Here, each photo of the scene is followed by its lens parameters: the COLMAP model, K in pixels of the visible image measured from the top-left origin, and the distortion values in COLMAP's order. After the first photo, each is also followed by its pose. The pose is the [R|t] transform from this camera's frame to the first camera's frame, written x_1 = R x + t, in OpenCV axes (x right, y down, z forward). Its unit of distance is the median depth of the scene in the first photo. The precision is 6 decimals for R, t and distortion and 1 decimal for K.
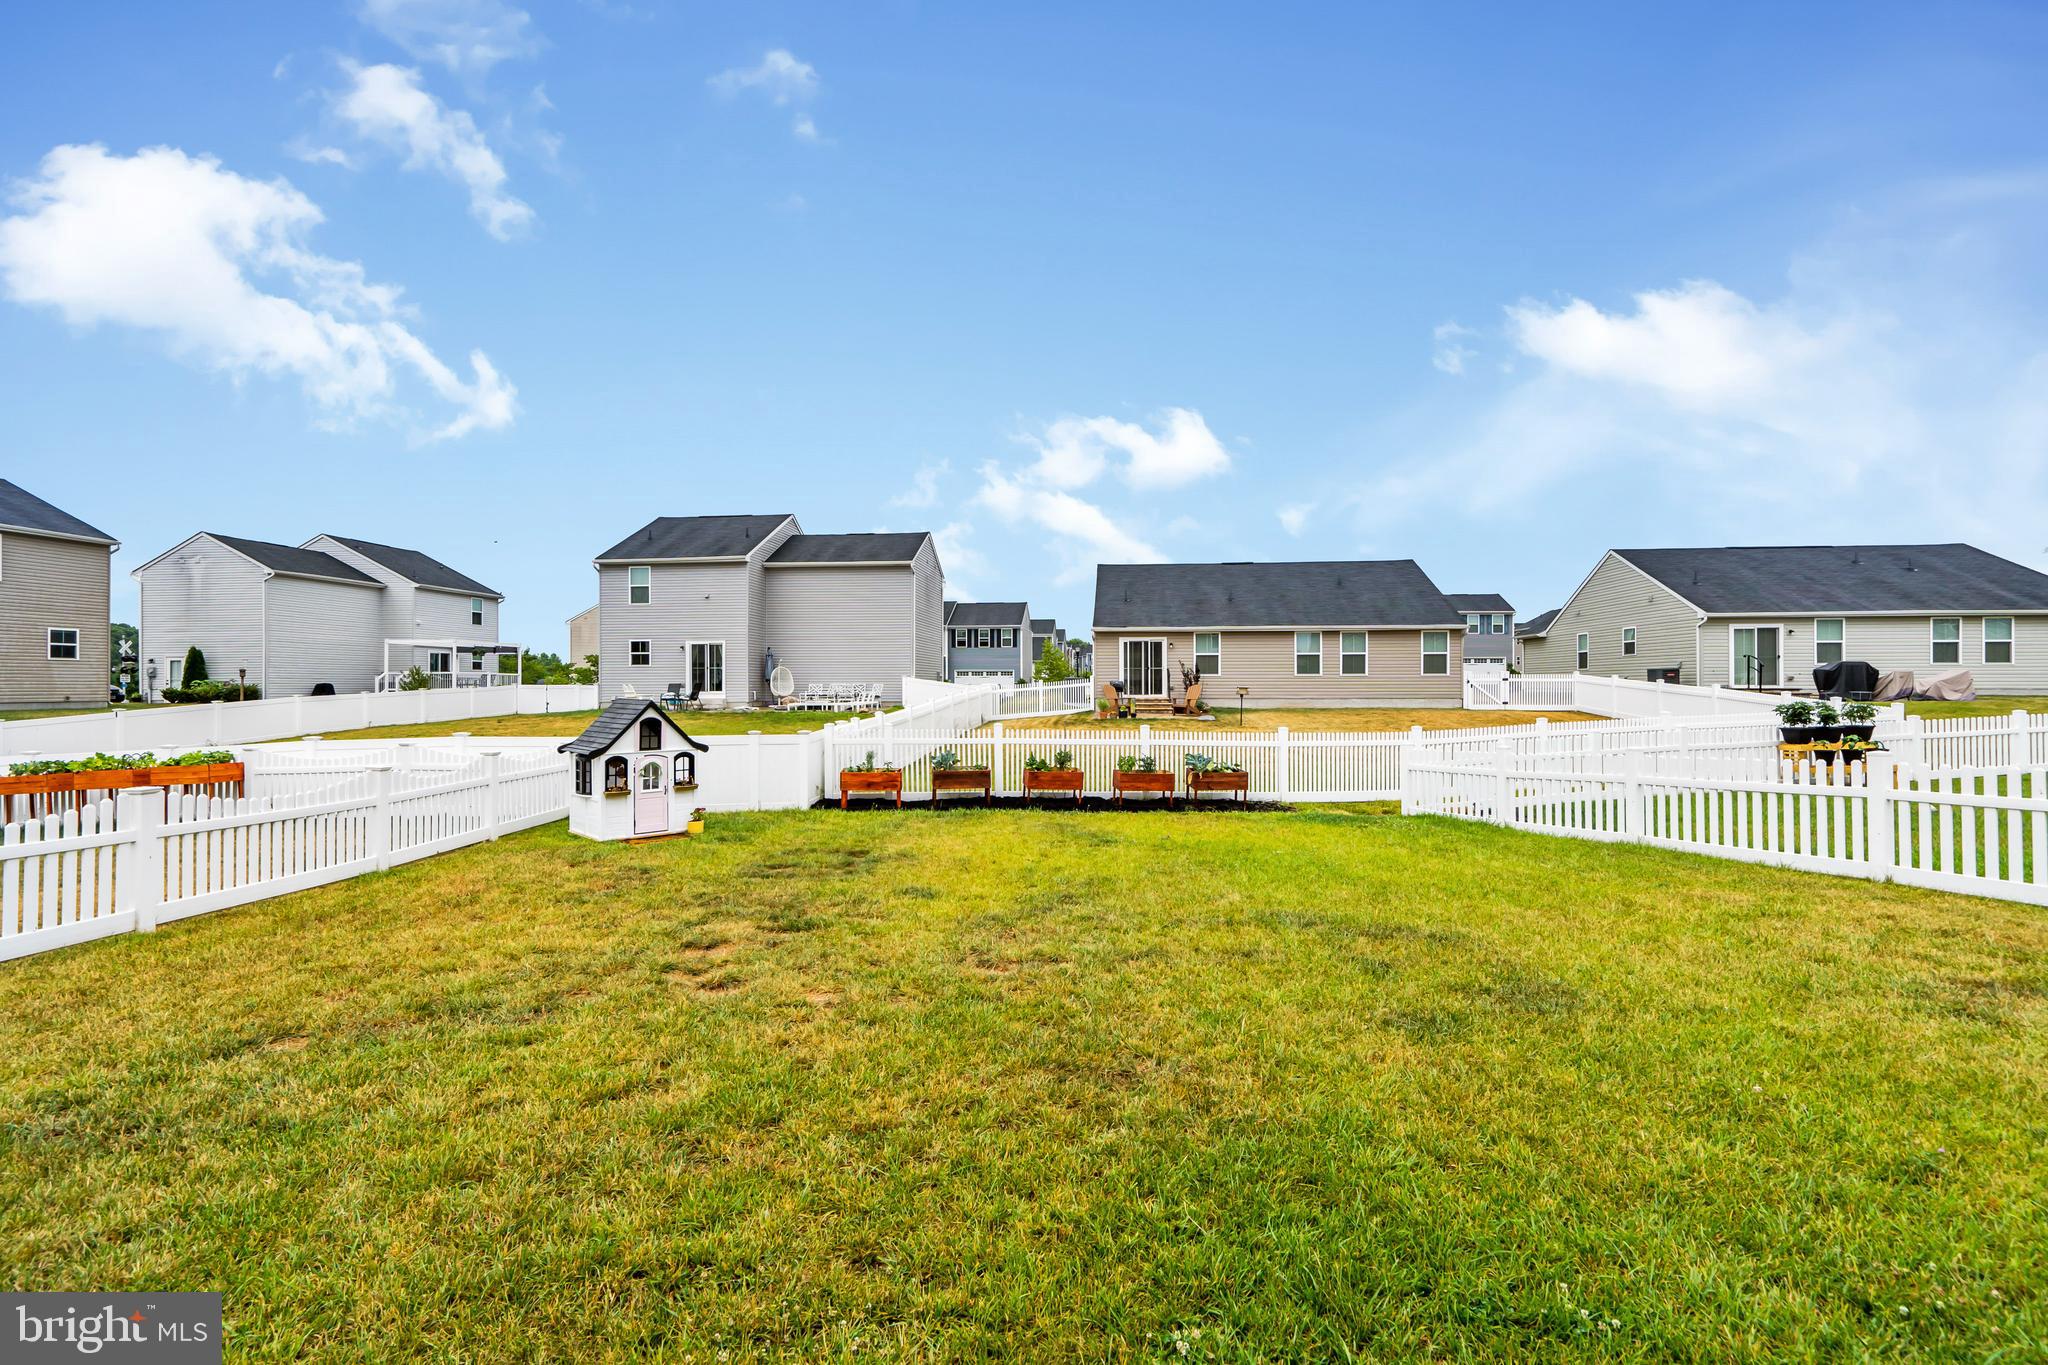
lens RADIAL K [[933.1, 0, 1024.0], [0, 933.1, 682.5], [0, 0, 1]] dist [-0.001570, 0.000177]
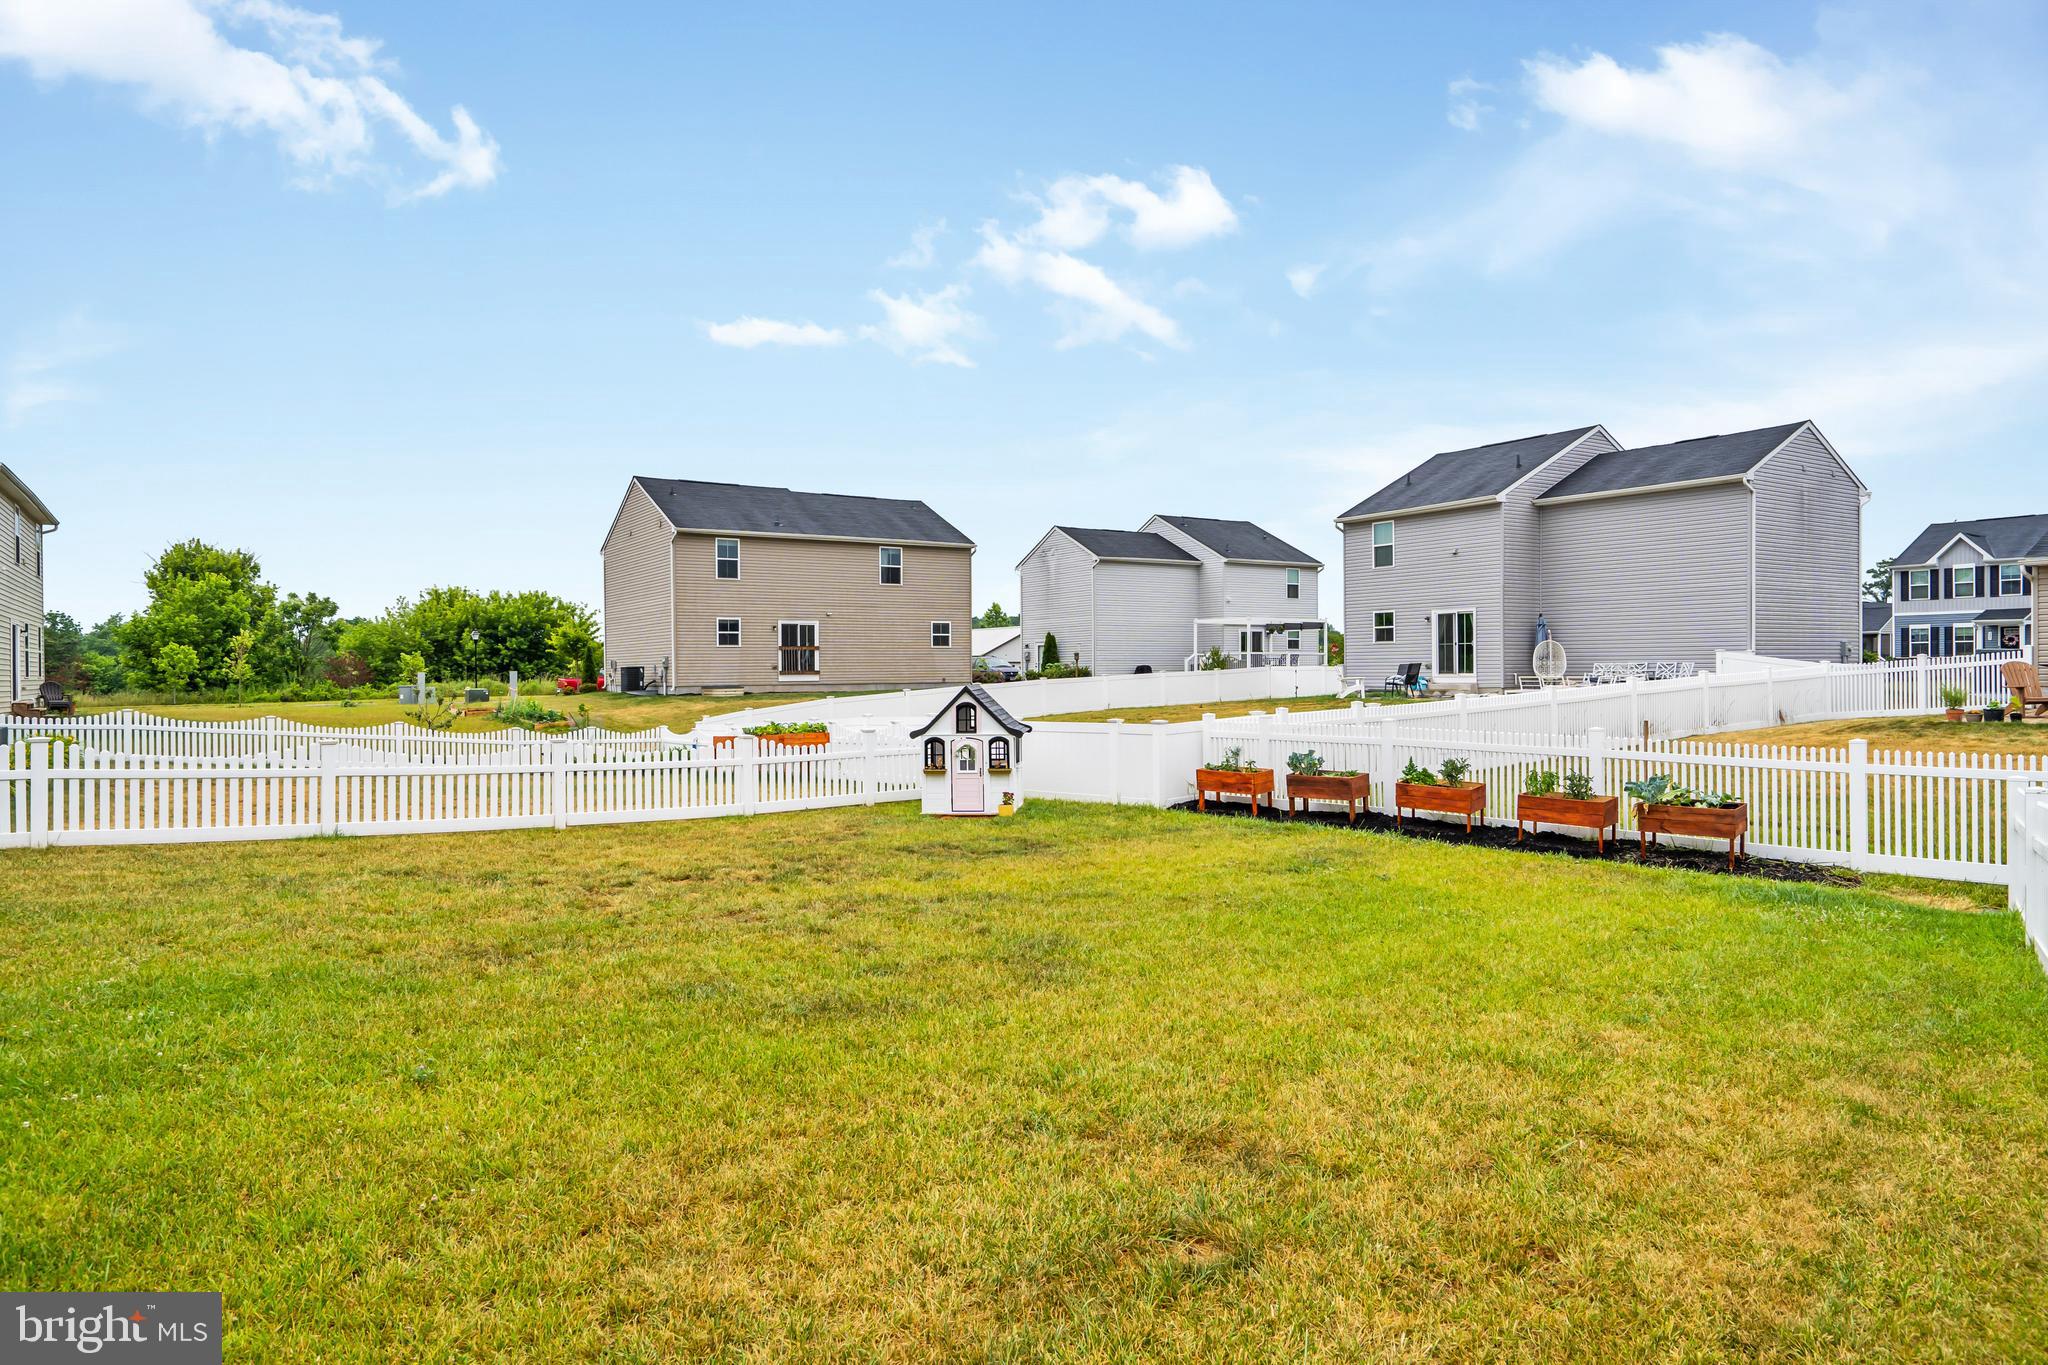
lens RADIAL K [[1260.0, 0, 1025.8], [0, 1260.0, 642.6], [0, 0, 1]] dist [-0.002258, 0.003009]
pose [[0.637332, -0.019688, -0.770338, 0.326105], [0.009915, 0.999800, -0.017350, -0.001945], [0.770526, 0.003419, 0.637400, 0.063582]]
